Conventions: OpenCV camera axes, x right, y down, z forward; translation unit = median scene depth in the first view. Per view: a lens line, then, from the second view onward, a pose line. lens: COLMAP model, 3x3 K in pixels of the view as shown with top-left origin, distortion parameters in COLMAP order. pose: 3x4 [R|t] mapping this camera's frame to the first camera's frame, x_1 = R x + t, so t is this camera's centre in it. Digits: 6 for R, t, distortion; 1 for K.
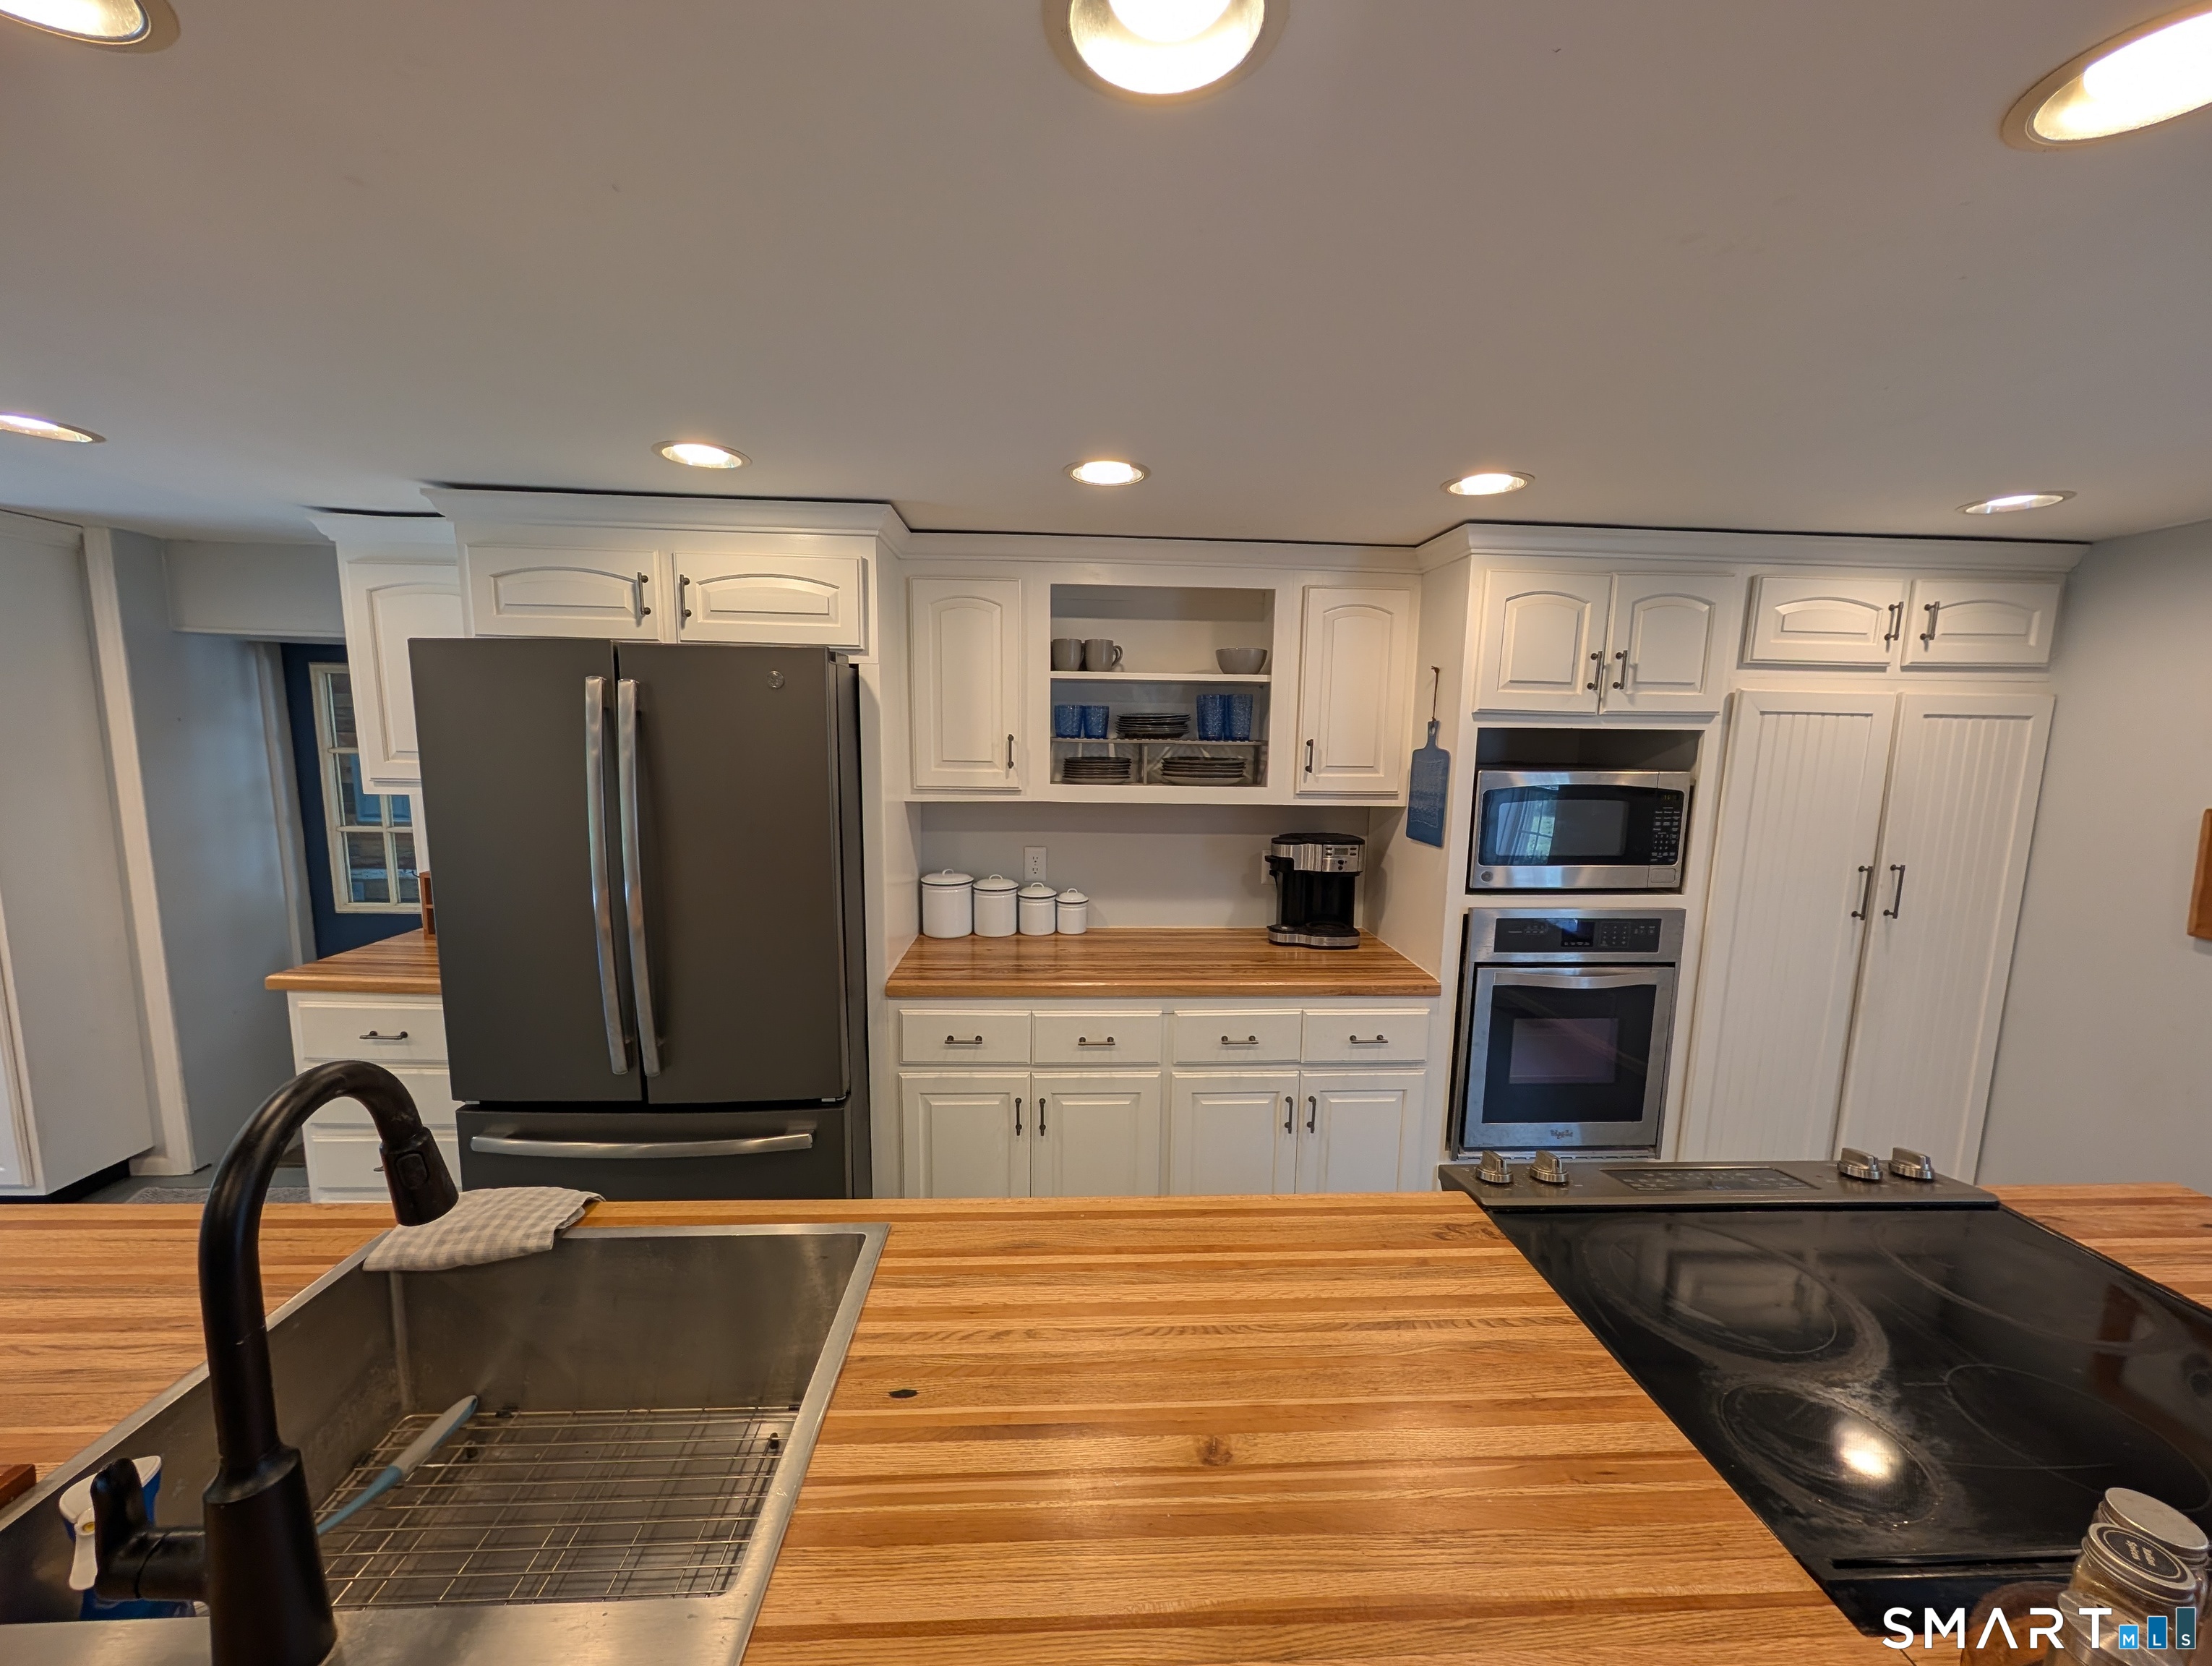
lens RADIAL K [[824.1, 0, 1106.6], [0, 824.1, 844.0], [0, 0, 1]] dist [-0.000637, -0.000007]
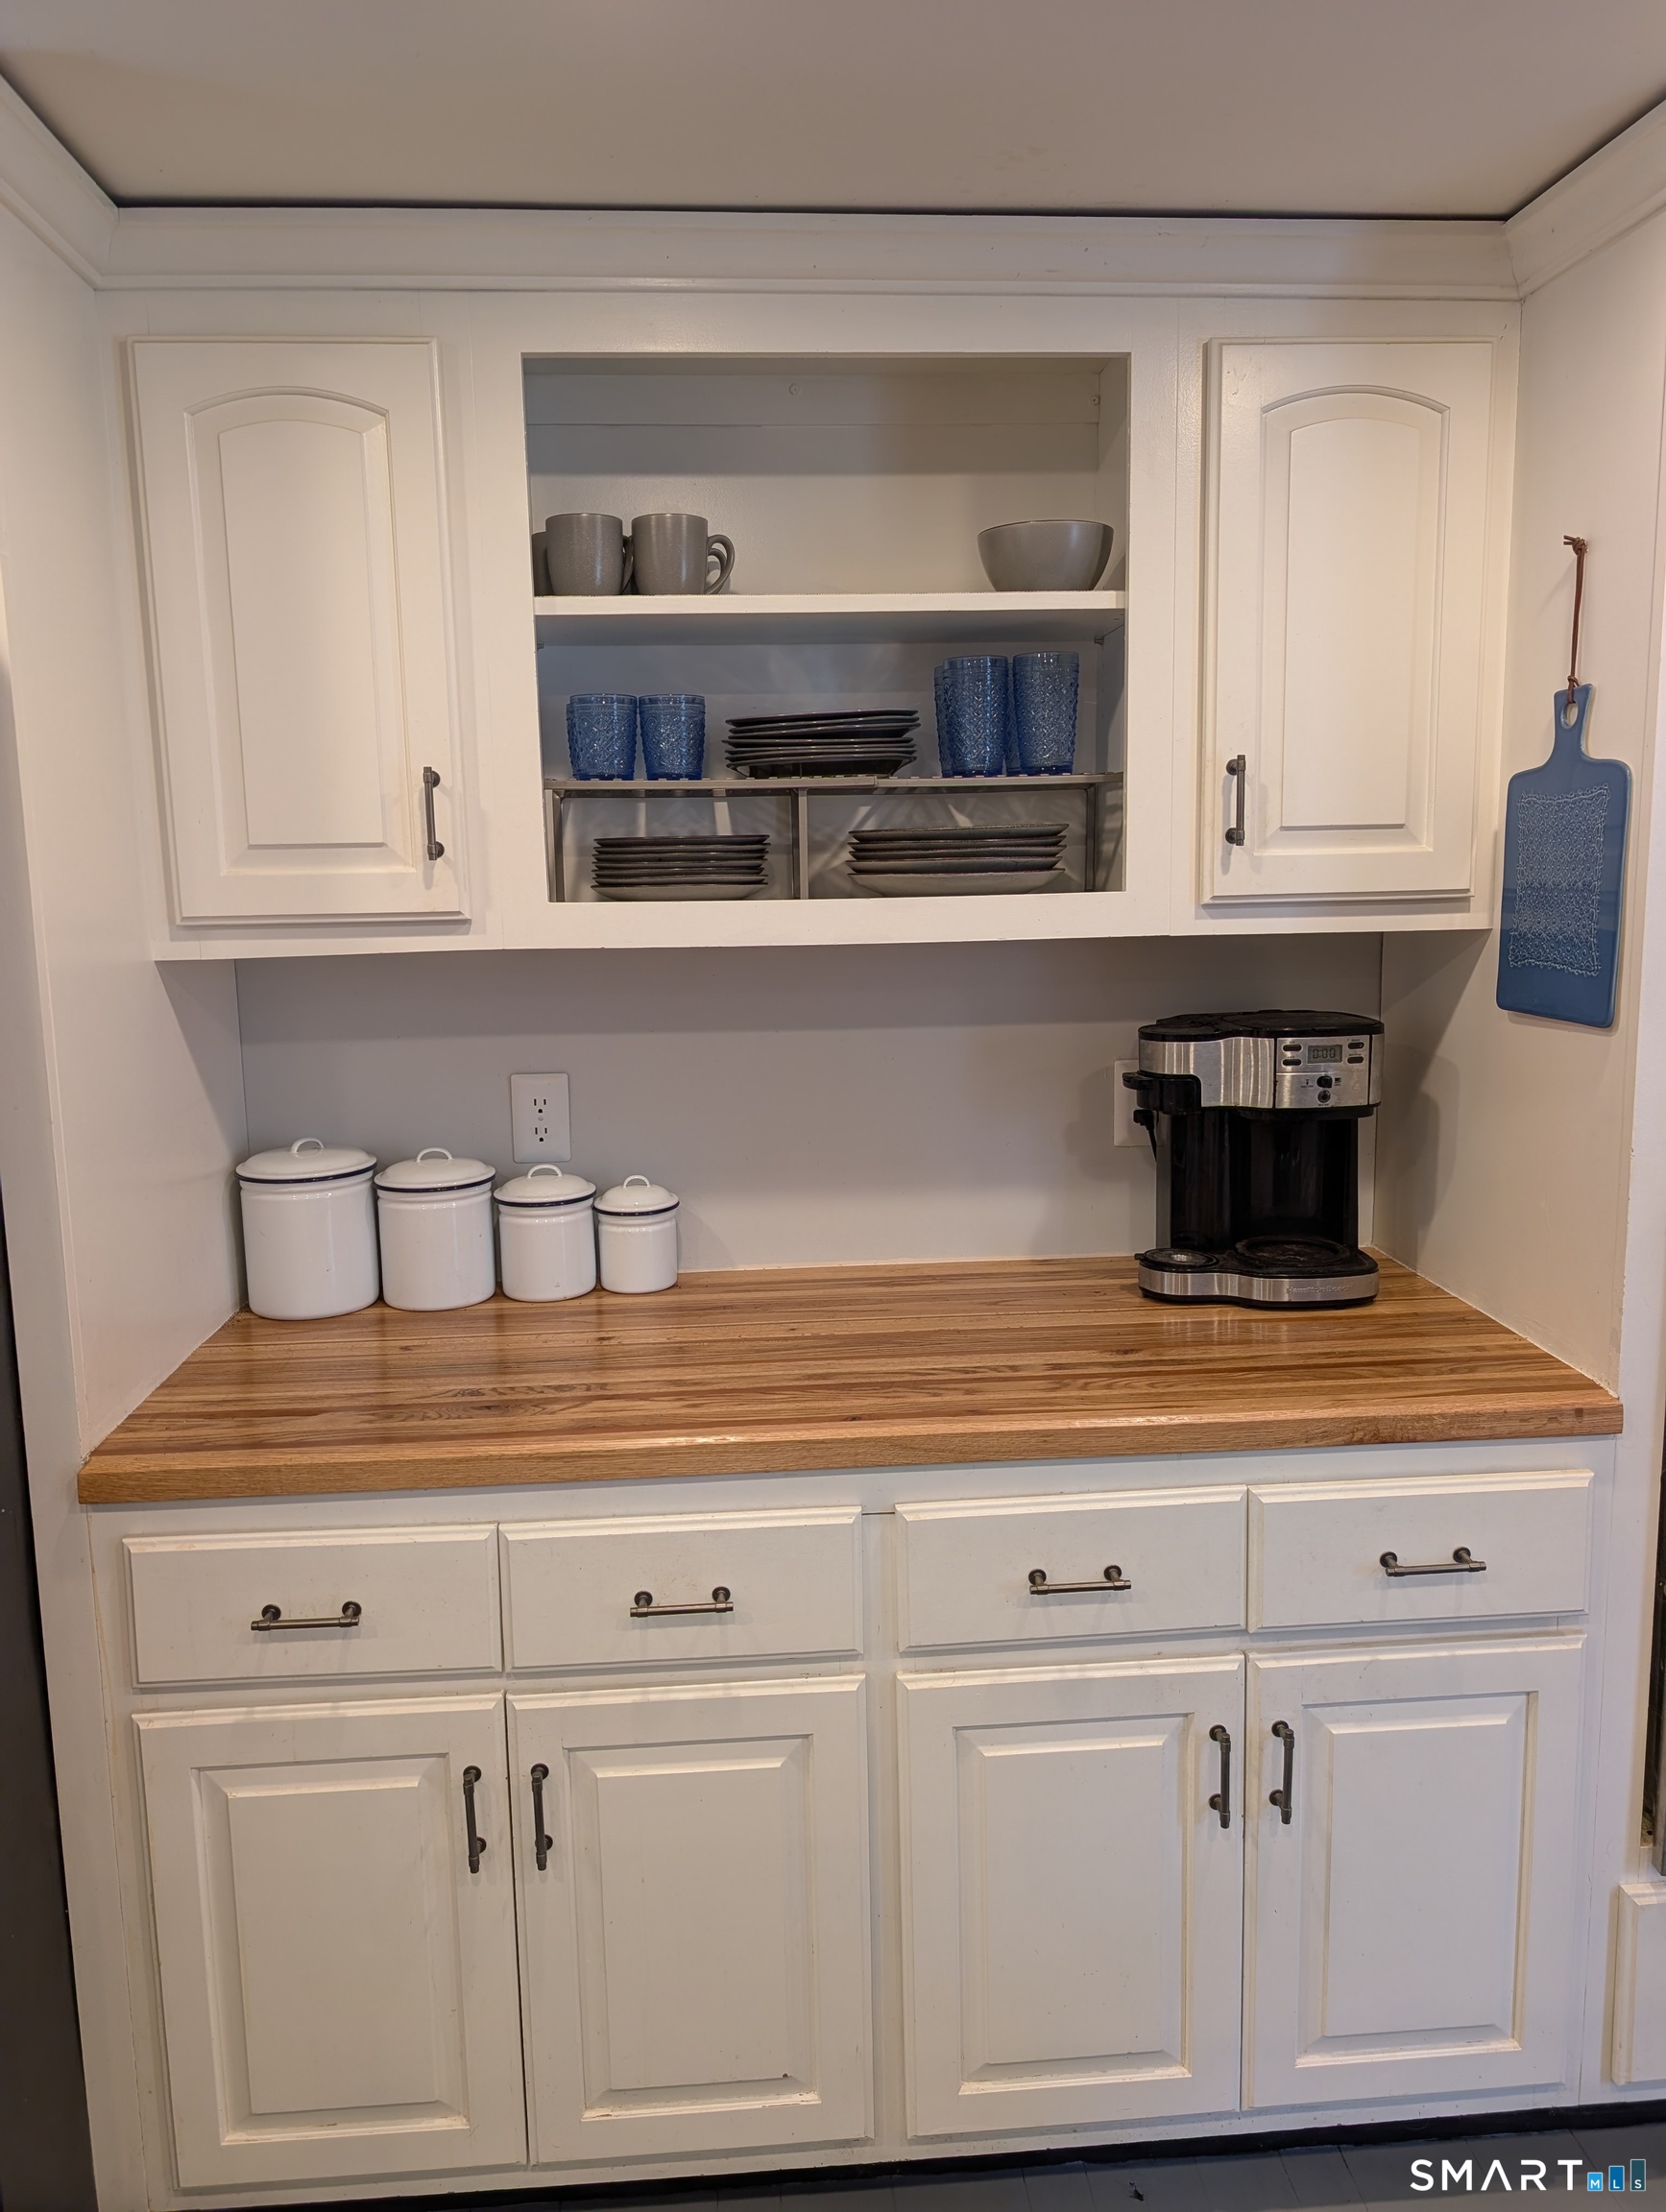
lens RADIAL K [[1581.0, 0, 833.0], [0, 1581.0, 1106.0], [0, 0, 1]] dist [0.011228, 0.000643]
pose [[0.998995, -0.037275, 0.024881, 0.038921], [0.036853, 0.999173, 0.017176, 0.012503], [-0.025500, -0.016241, 0.999543, 0.274851]]
